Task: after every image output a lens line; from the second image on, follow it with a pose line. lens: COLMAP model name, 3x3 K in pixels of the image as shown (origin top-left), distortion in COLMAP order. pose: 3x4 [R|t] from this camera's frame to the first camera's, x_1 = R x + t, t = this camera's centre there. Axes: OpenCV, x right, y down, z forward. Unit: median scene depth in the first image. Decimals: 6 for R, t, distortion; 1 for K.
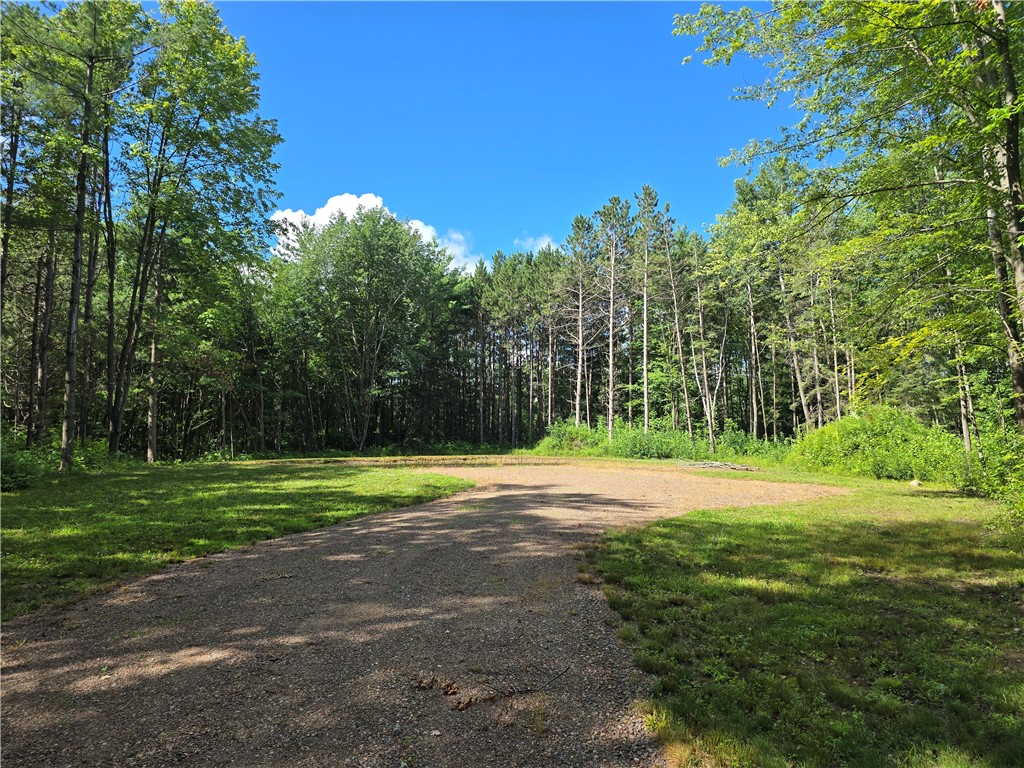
lens RADIAL K [[664.6, 0, 512.0], [0, 664.6, 384.0], [0, 0, 1]] dist [0.033945, -0.002857]
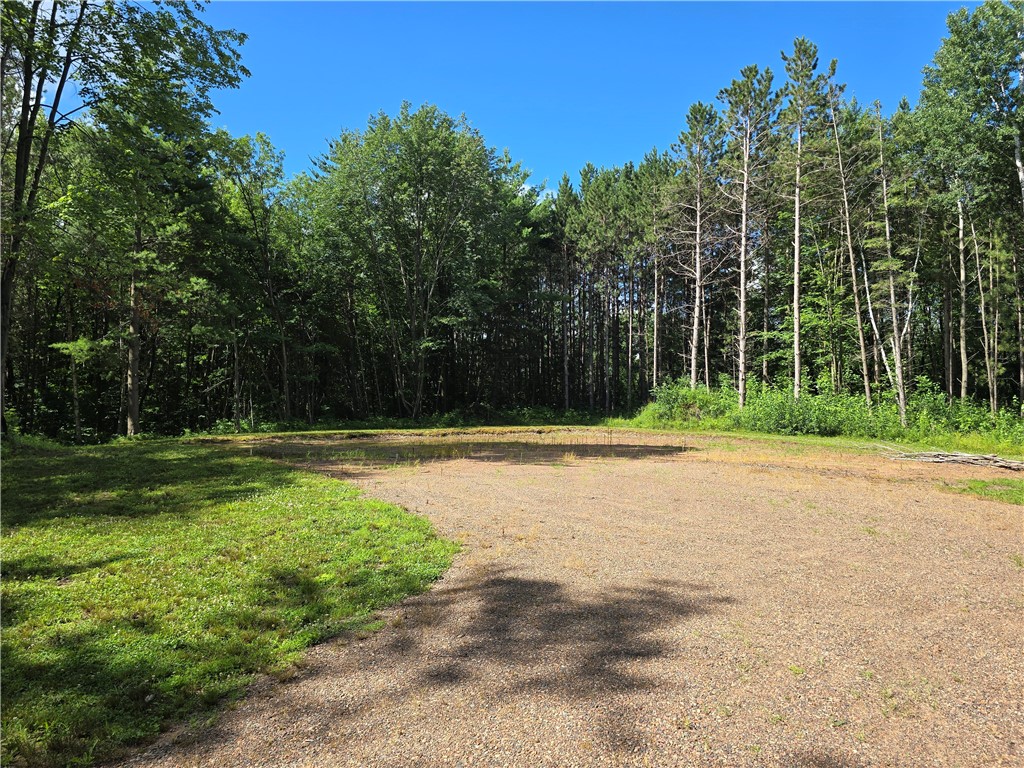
lens RADIAL K [[664.6, 0, 512.0], [0, 664.6, 384.0], [0, 0, 1]] dist [0.033945, -0.002857]
pose [[0.988567, -0.003016, -0.150755, 0.009565], [0.011500, 0.998396, 0.055437, 0.014468], [0.150346, -0.056537, 0.987016, 0.223272]]
